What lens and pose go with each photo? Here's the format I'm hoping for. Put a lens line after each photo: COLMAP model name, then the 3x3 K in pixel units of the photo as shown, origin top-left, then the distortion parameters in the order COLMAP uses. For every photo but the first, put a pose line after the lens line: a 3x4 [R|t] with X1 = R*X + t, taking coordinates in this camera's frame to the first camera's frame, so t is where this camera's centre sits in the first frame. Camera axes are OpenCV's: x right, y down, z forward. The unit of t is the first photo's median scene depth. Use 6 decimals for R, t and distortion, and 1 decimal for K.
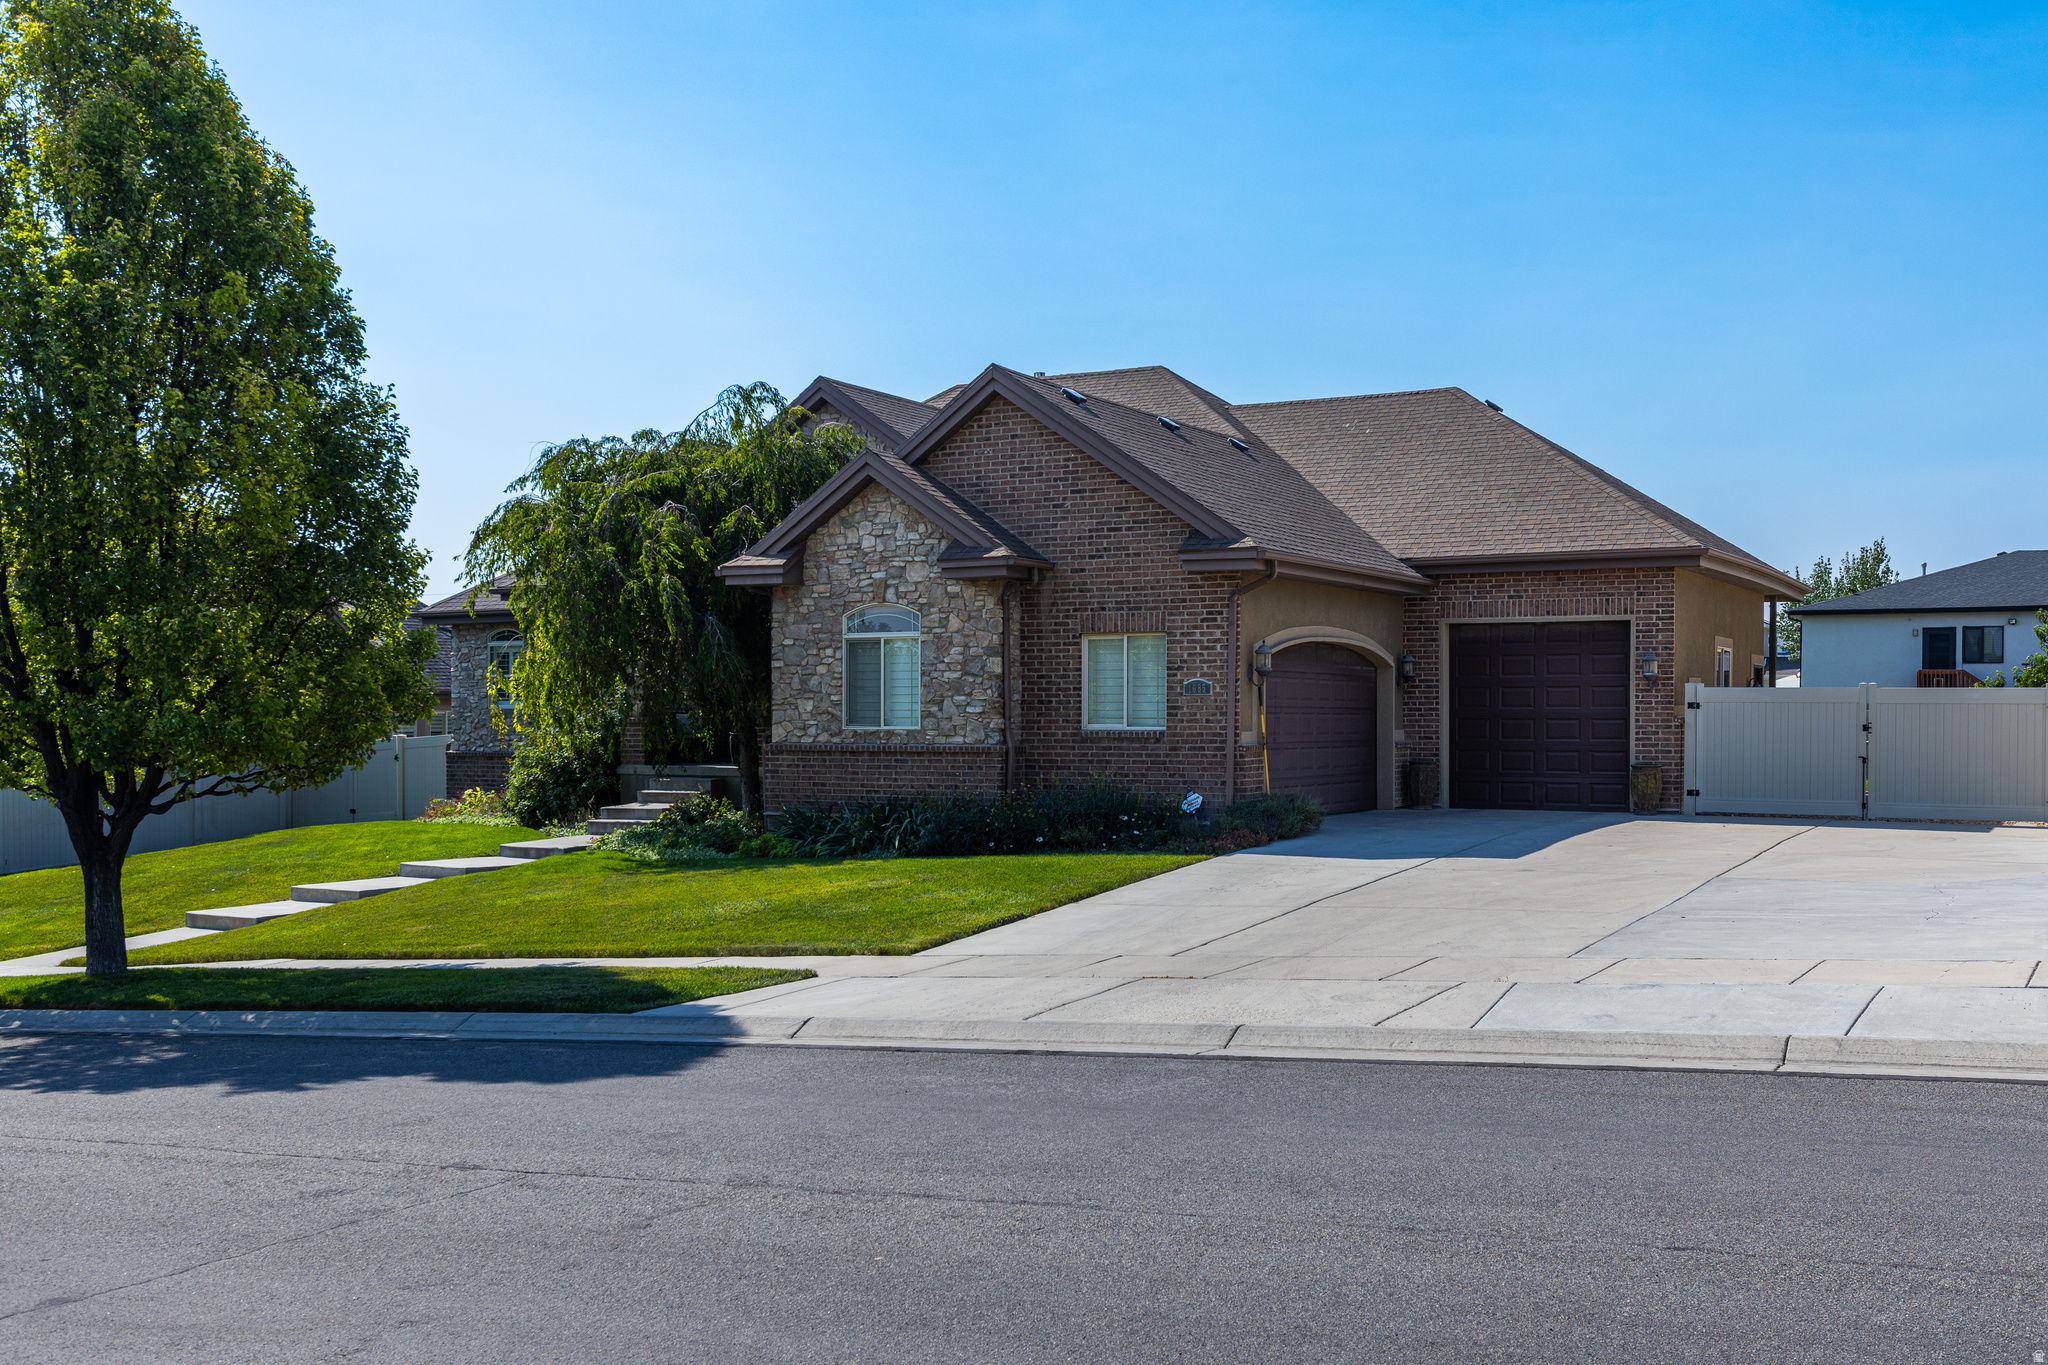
lens RADIAL K [[2042.1, 0, 1022.3], [0, 2042.1, 693.0], [0, 0, 1]] dist [0.019668, 0.000000]
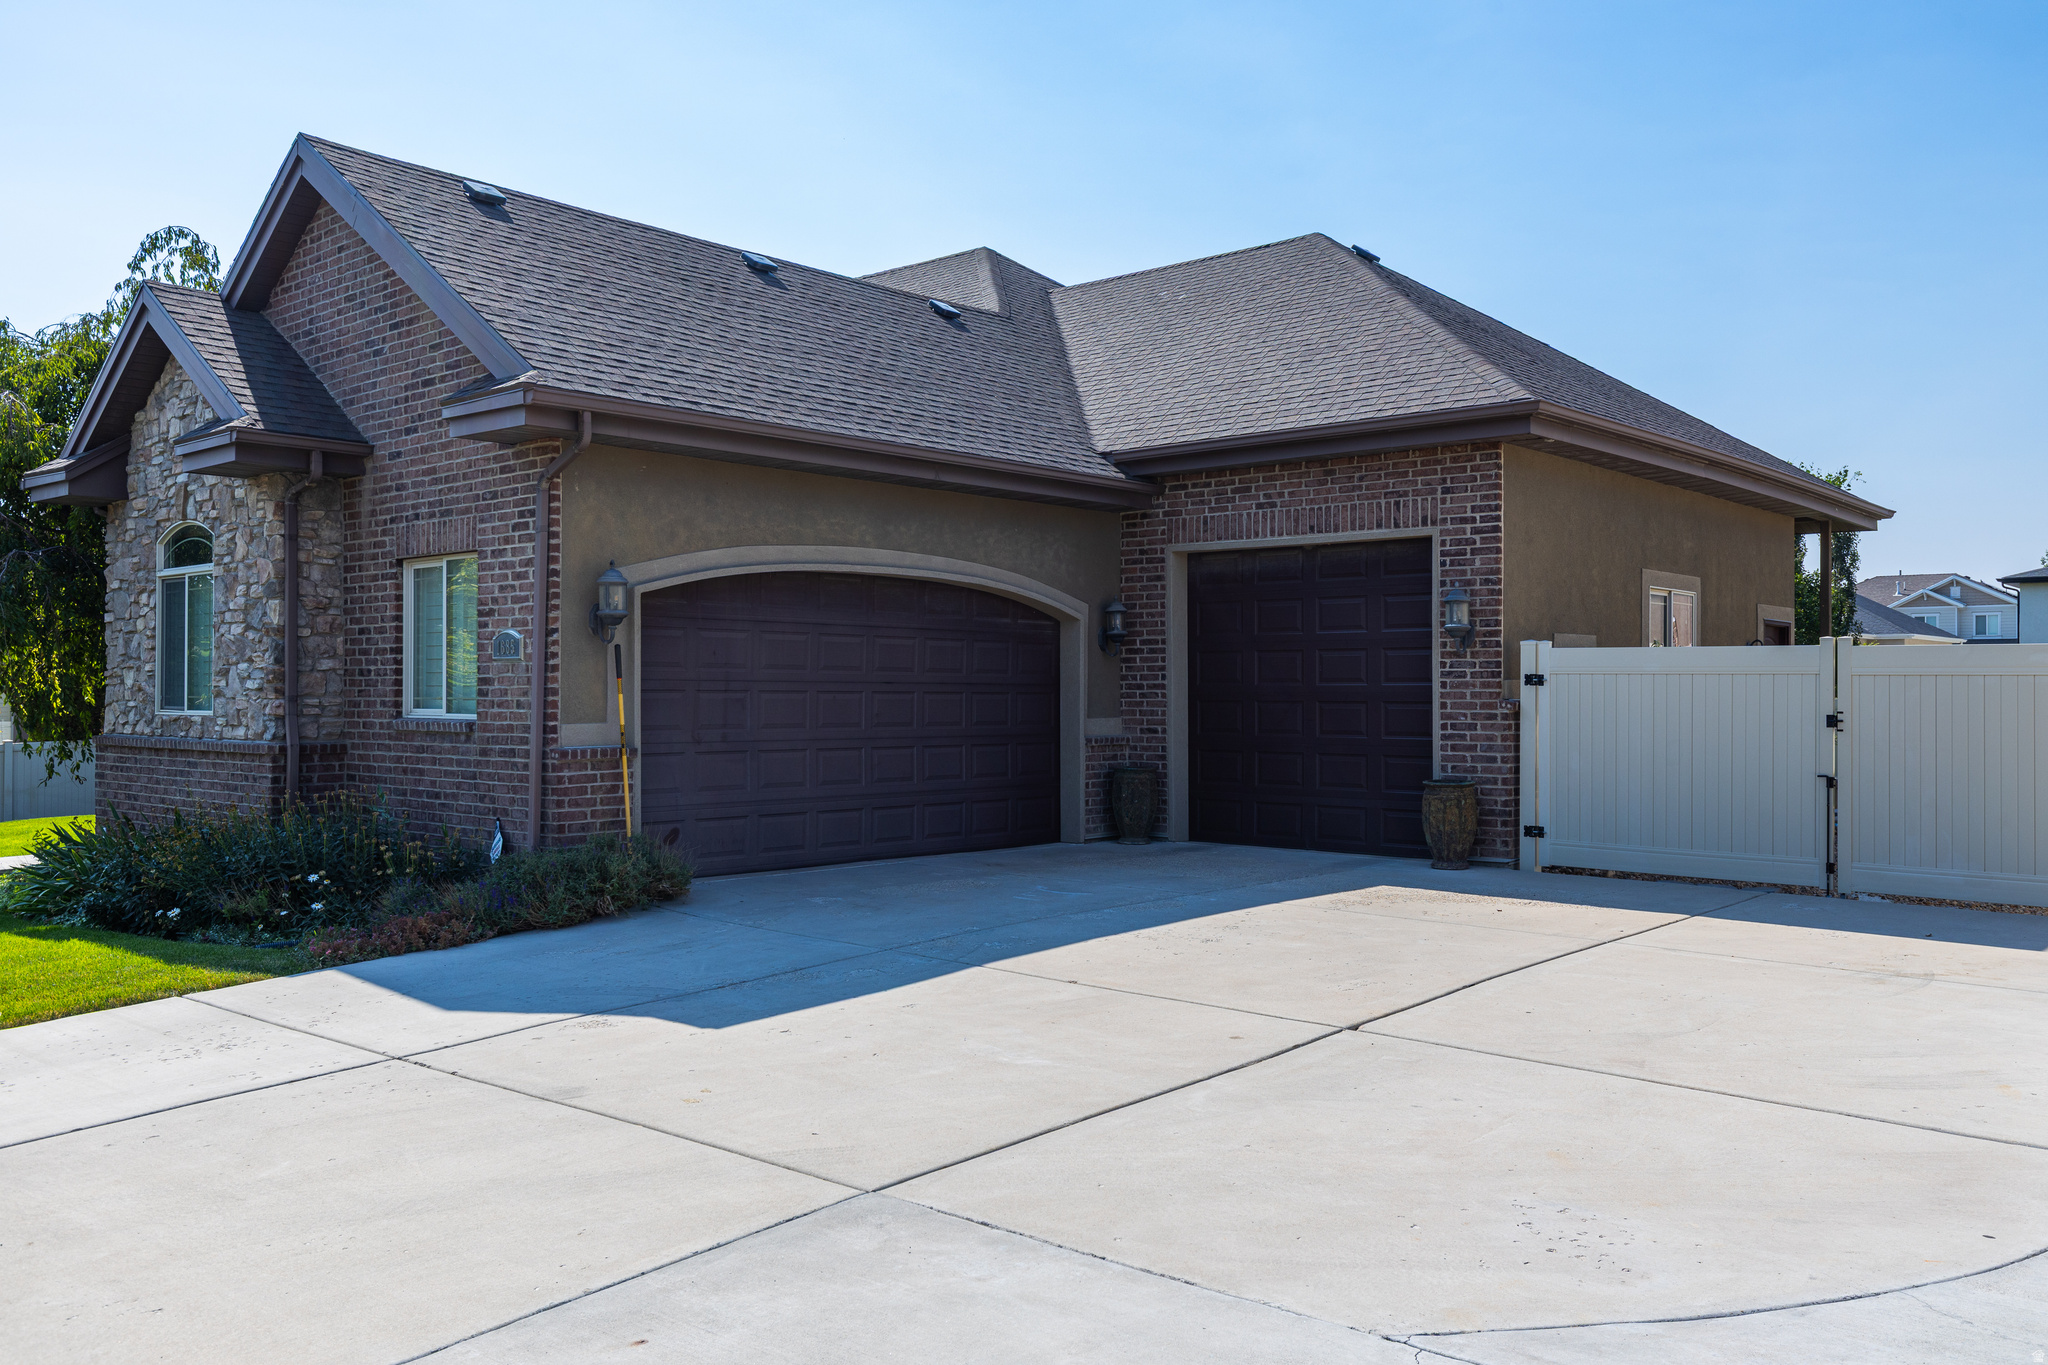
lens RADIAL K [[1619.7, 0, 1024.6], [0, 1619.7, 669.3], [0, 0, 1]] dist [0.006806, 0.005295]
pose [[0.974626, -0.000913, -0.223838, 0.290475], [-0.000186, 0.999988, -0.004889, 0.005394], [0.223840, 0.004807, 0.974614, 0.523078]]
